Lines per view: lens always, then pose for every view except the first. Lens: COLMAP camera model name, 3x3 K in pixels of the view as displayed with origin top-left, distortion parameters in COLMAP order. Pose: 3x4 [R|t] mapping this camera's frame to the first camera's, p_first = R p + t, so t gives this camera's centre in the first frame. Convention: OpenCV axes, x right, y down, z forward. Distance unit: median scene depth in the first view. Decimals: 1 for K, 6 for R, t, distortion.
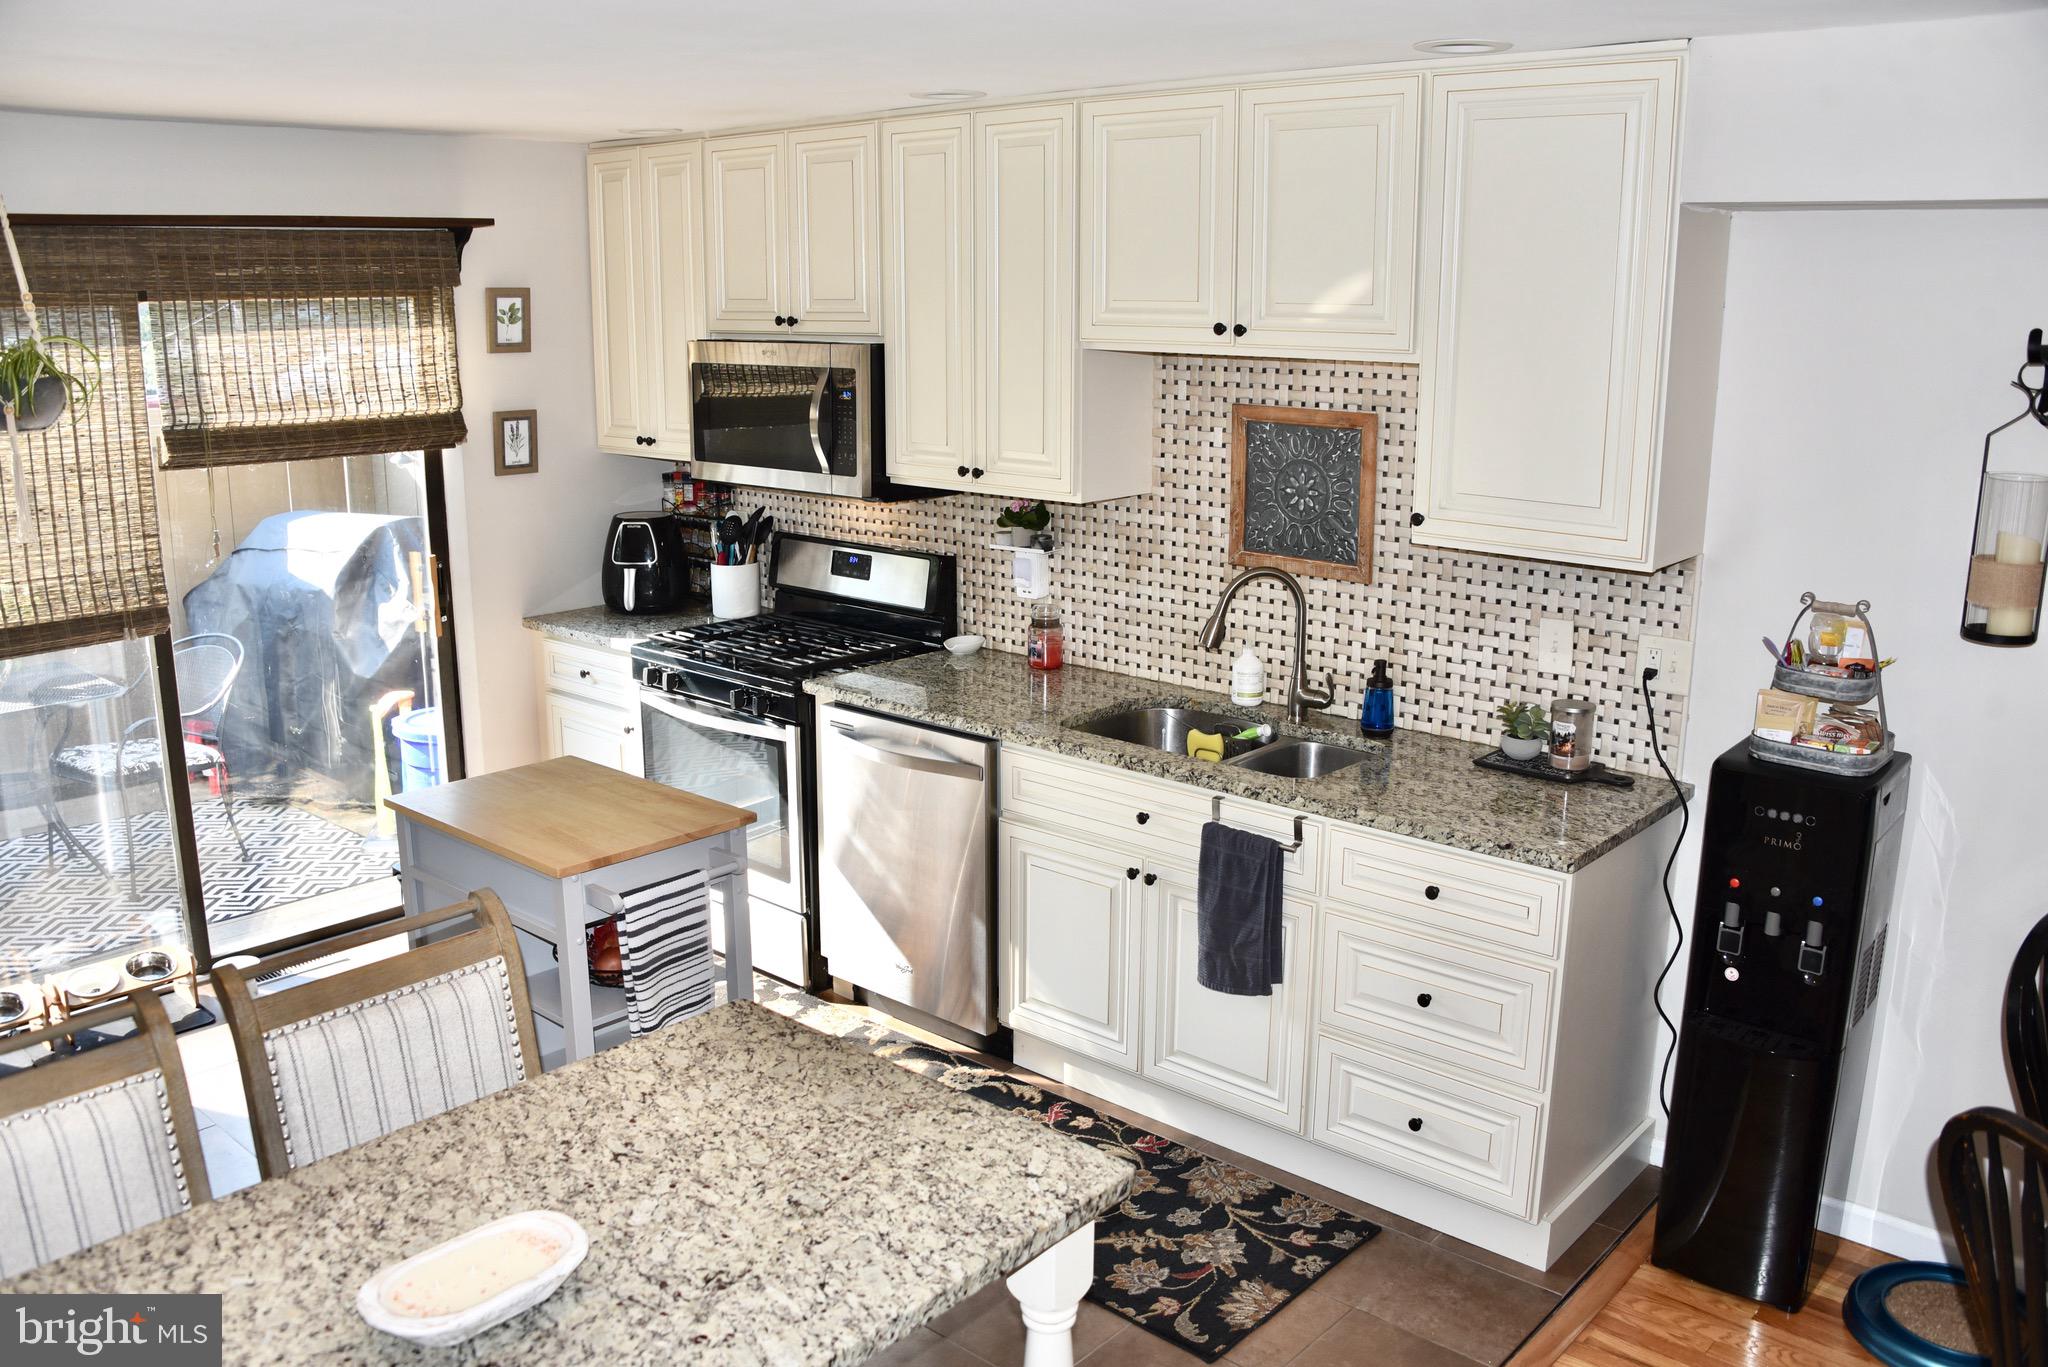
lens RADIAL K [[1682.0, 0, 996.6], [0, 1682.0, 682.7], [0, 0, 1]] dist [-0.113520, -0.002457]
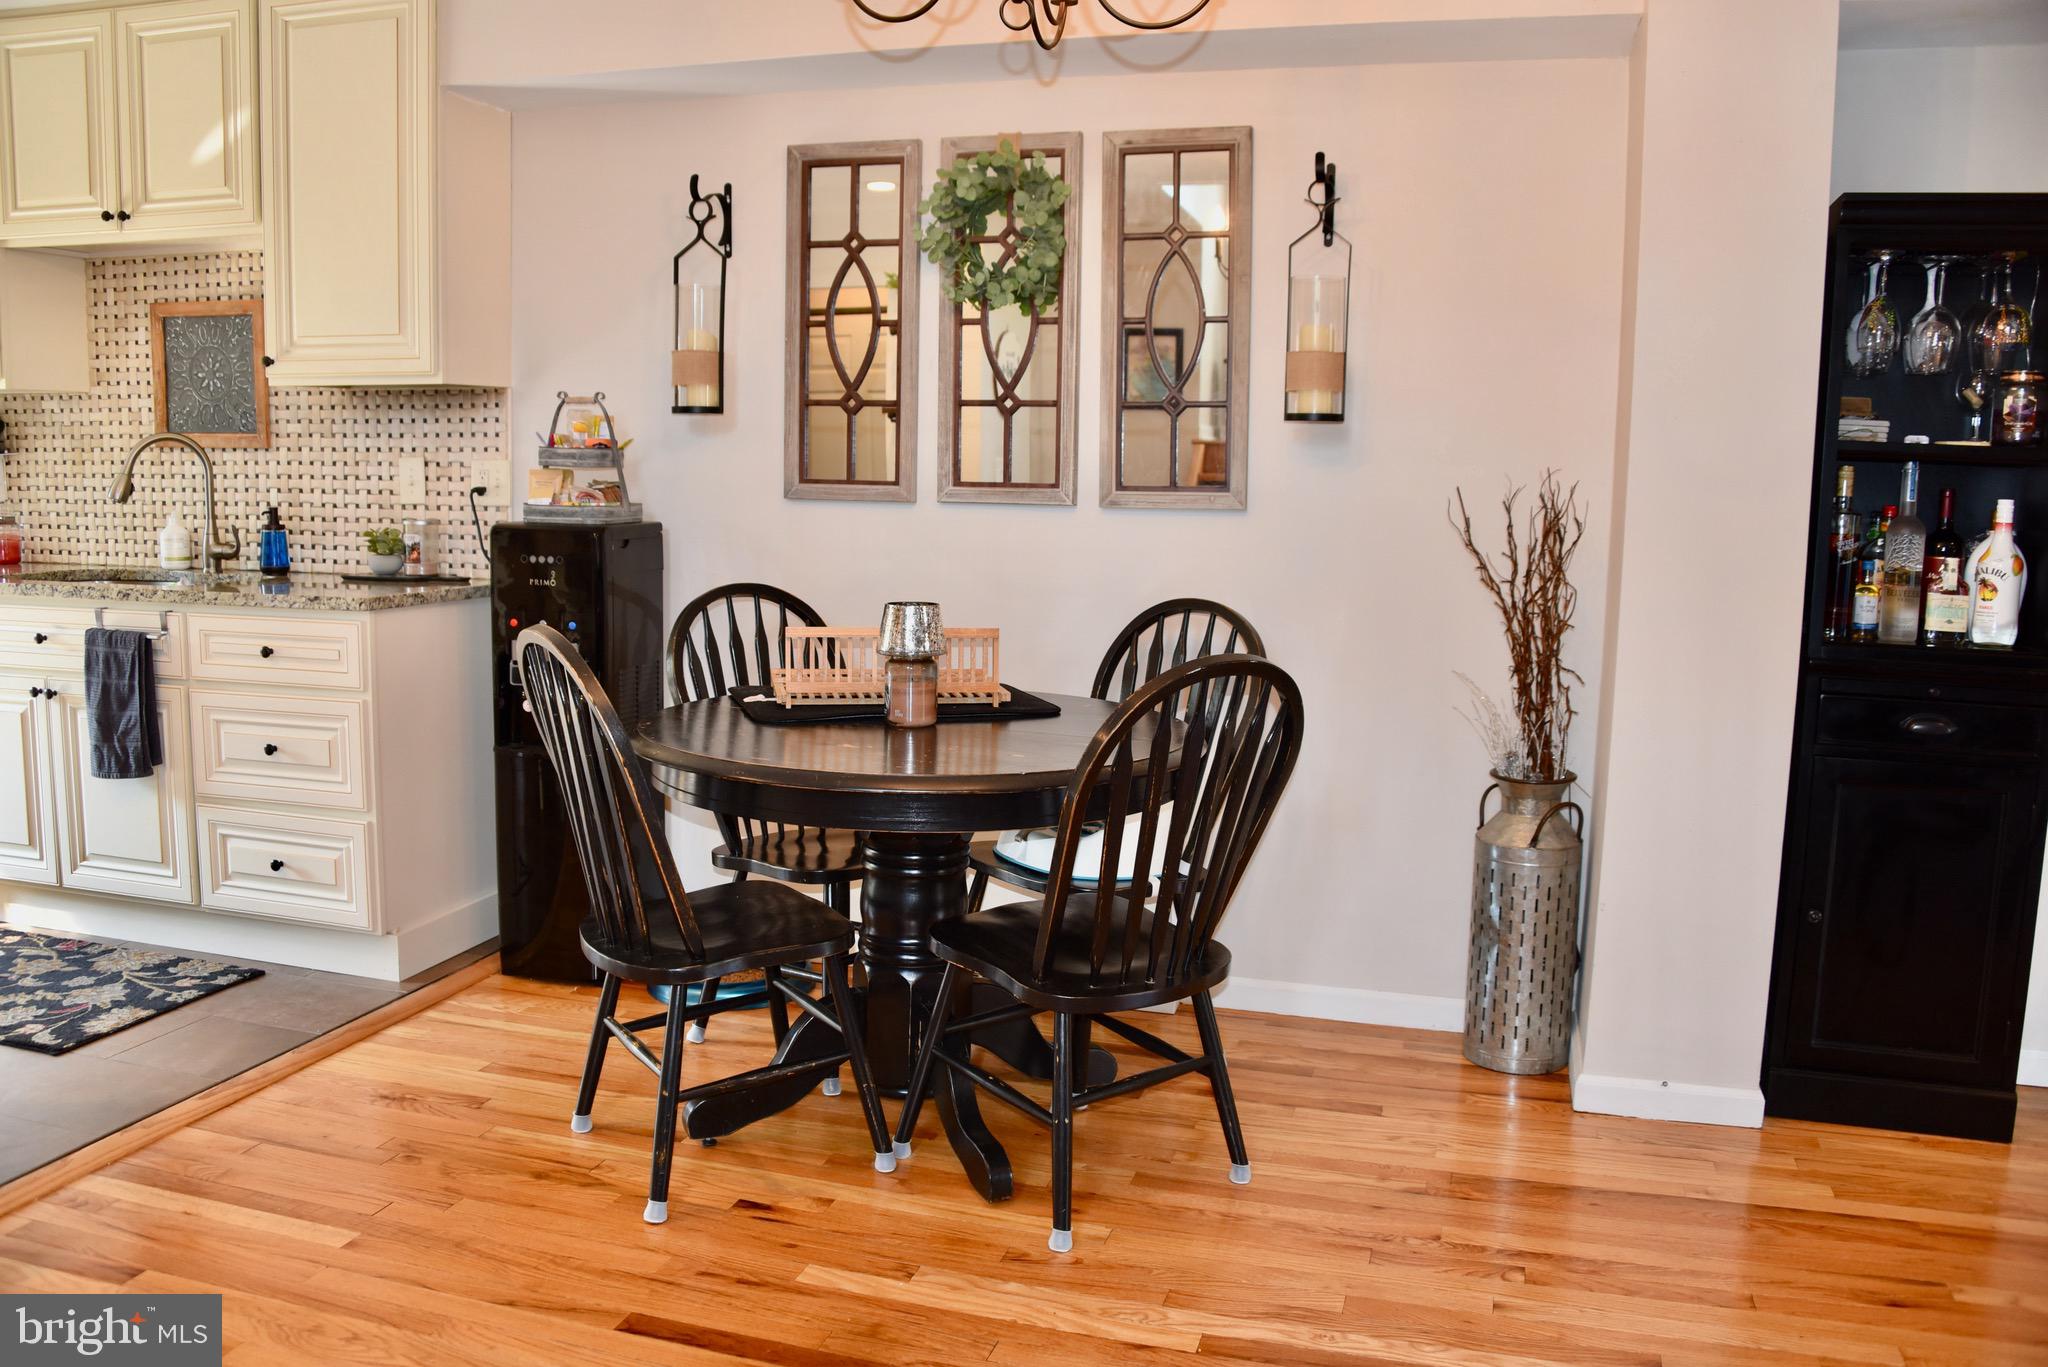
lens RADIAL K [[1656.3, 0, 1024.0], [0, 1656.3, 683.5], [0, 0, 1]] dist [-0.138108, 0.061351]
pose [[0.901120, -0.042360, 0.431496, 0.206592], [0.083137, 0.993630, -0.076076, 0.228717], [-0.425525, 0.104427, 0.898901, -0.201032]]
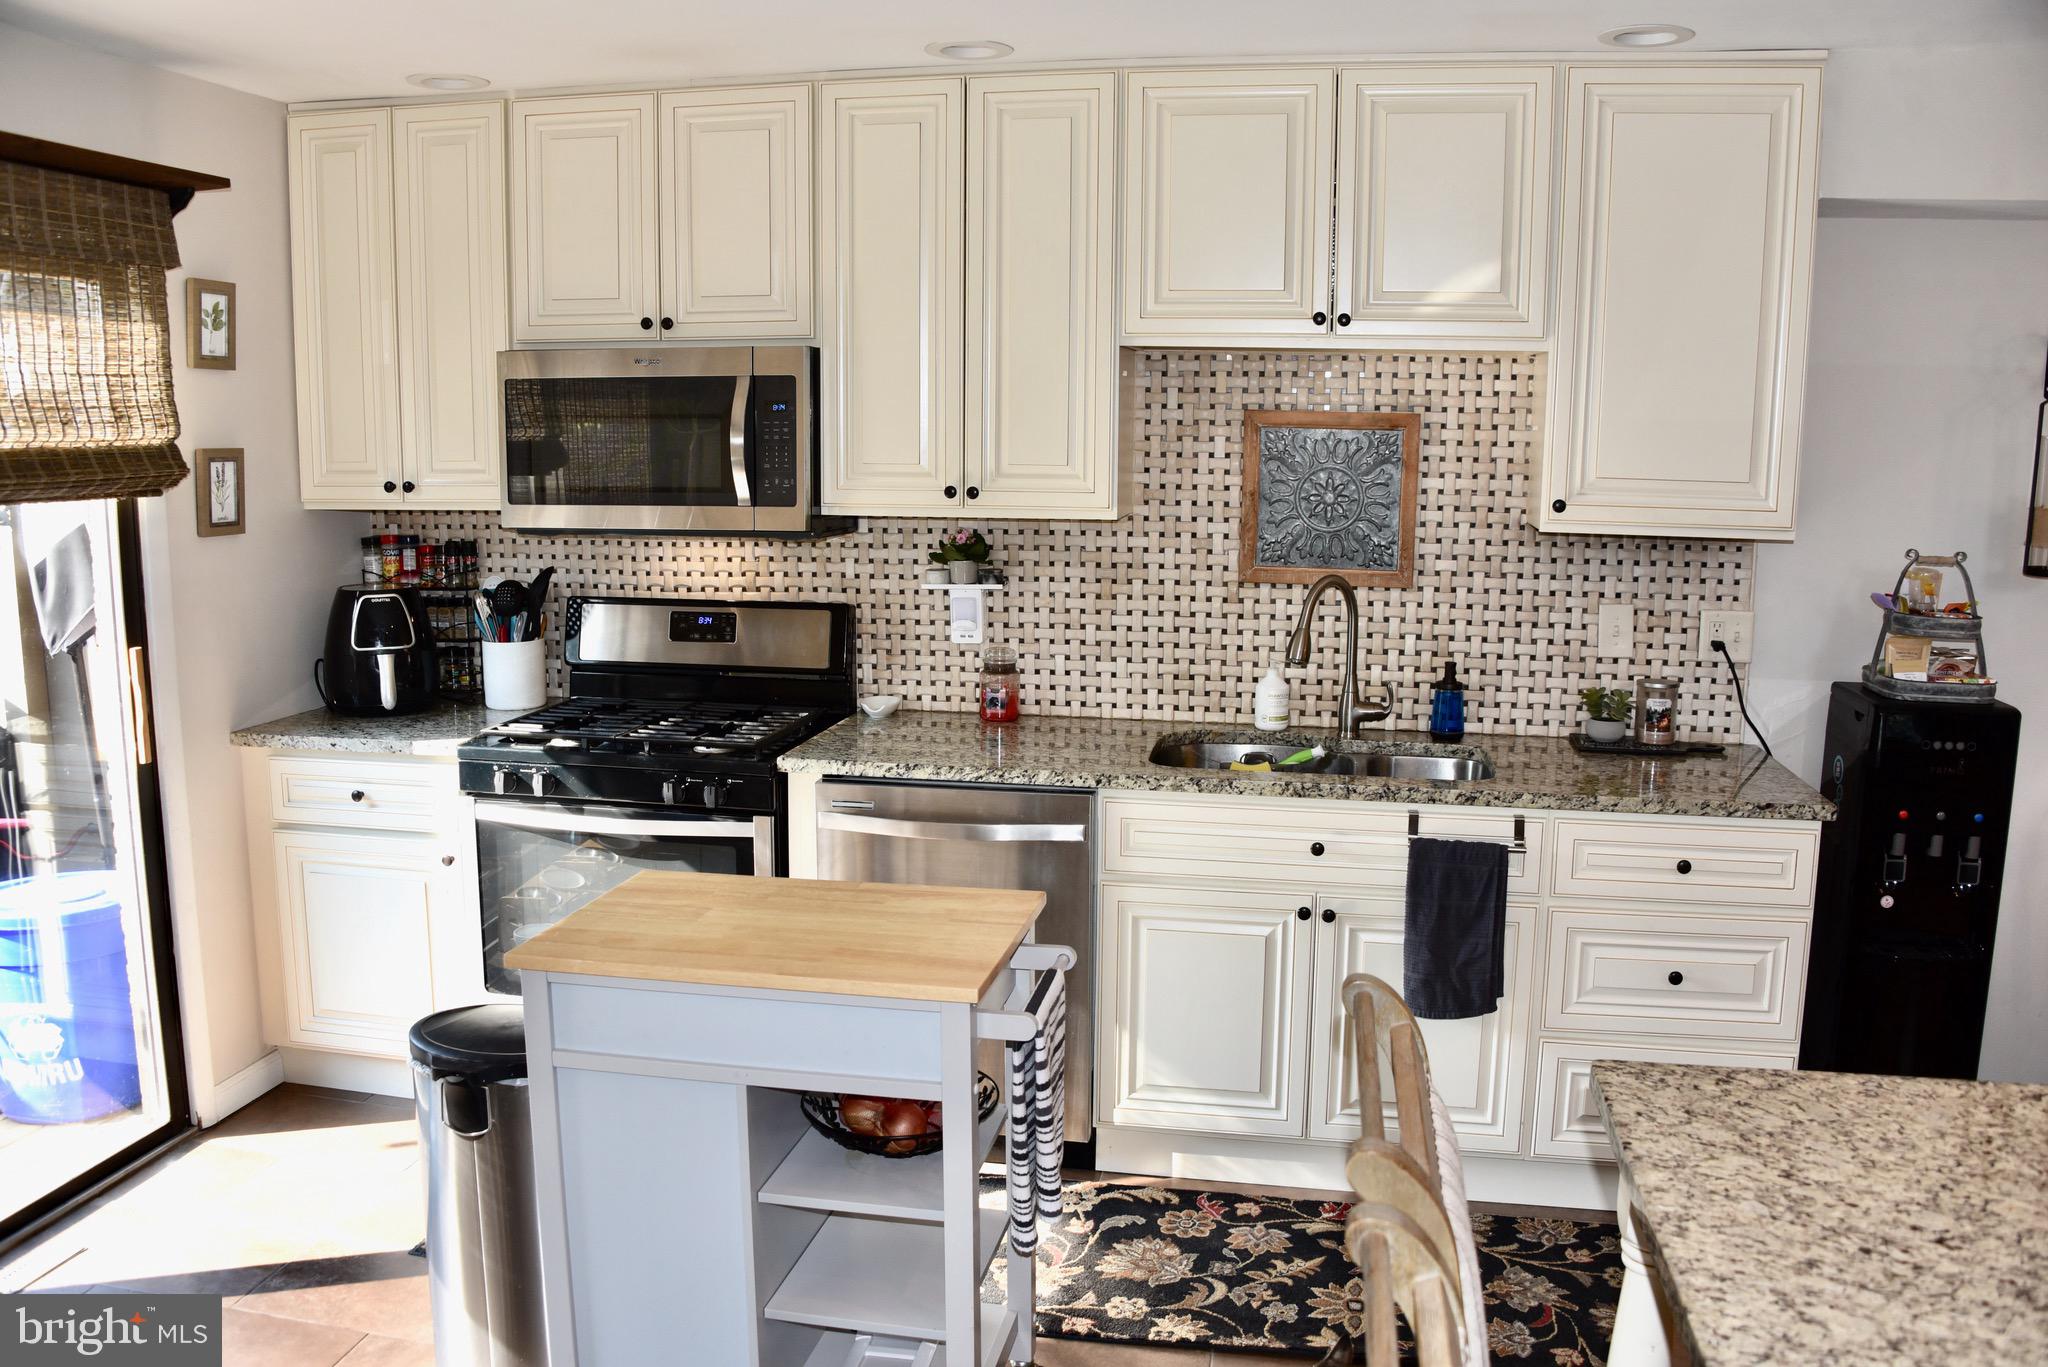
lens RADIAL K [[1656.3, 0, 1024.0], [0, 1656.3, 683.5], [0, 0, 1]] dist [-0.138108, 0.061351]
pose [[0.856341, -0.075080, 0.510924, -0.462811], [0.111819, 0.992861, -0.041516, 0.010772], [-0.504160, 0.092683, 0.858623, 0.292537]]
